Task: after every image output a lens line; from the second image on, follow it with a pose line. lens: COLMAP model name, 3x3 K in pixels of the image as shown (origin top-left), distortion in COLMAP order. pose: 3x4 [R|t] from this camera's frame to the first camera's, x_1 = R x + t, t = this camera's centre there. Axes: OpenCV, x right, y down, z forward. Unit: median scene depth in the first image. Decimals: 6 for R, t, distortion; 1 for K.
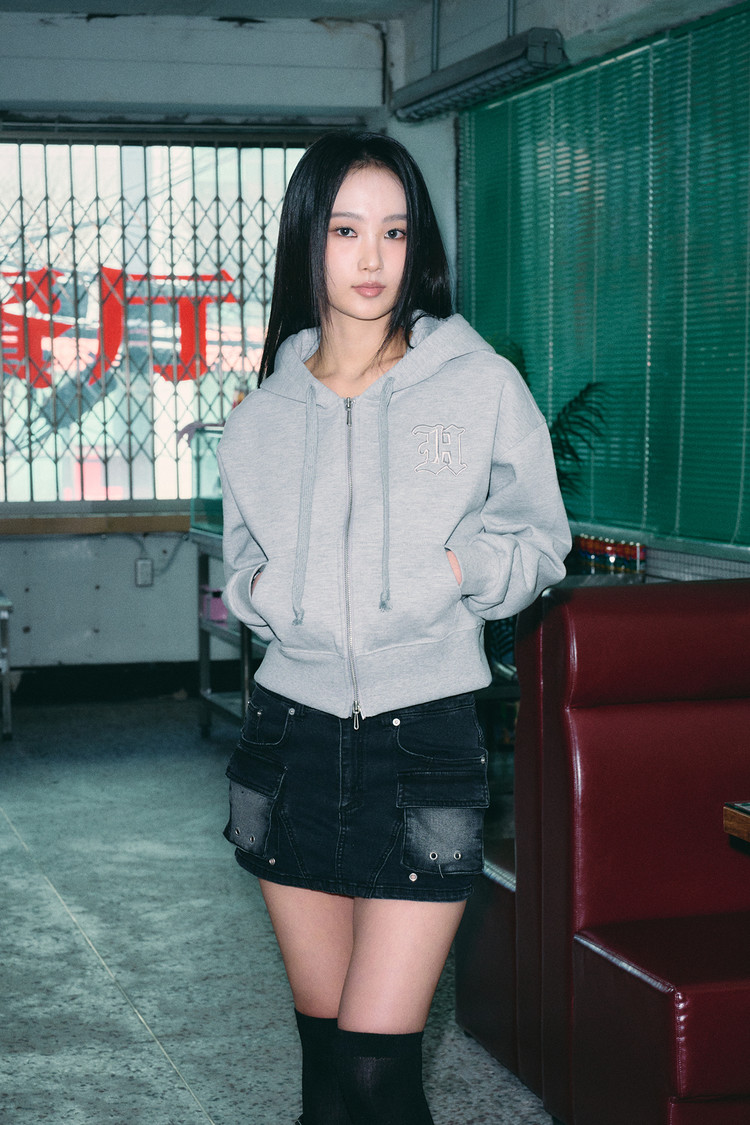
lens RADIAL K [[2221.4, 0, 375.0], [0, 2221.4, 562.5], [0, 0, 1]] dist [0.017494, 0.085501]
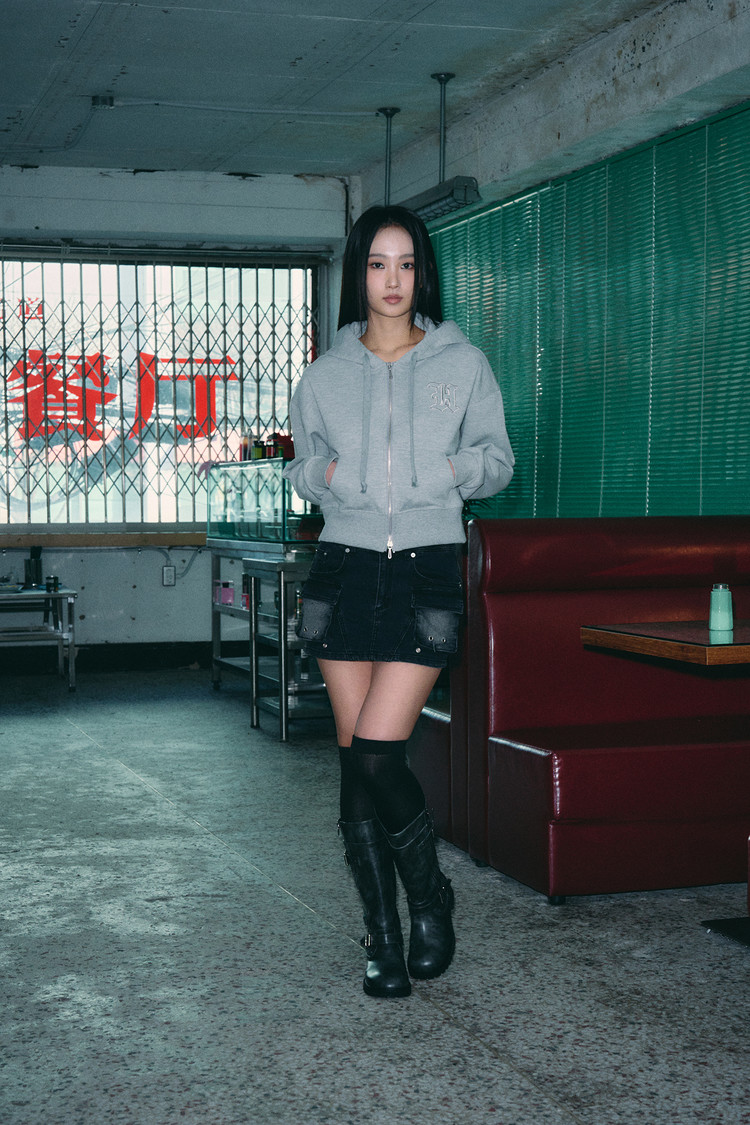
lens RADIAL K [[1794.5, 0, 375.0], [0, 1794.5, 562.5], [0, 0, 1]] dist [0.007073, -0.013375]
pose [[0.999475, 0.003551, 0.032191, -0.016798], [-0.002391, 0.999349, -0.036011, 0.046764], [-0.032298, 0.035916, 0.998833, -0.138725]]
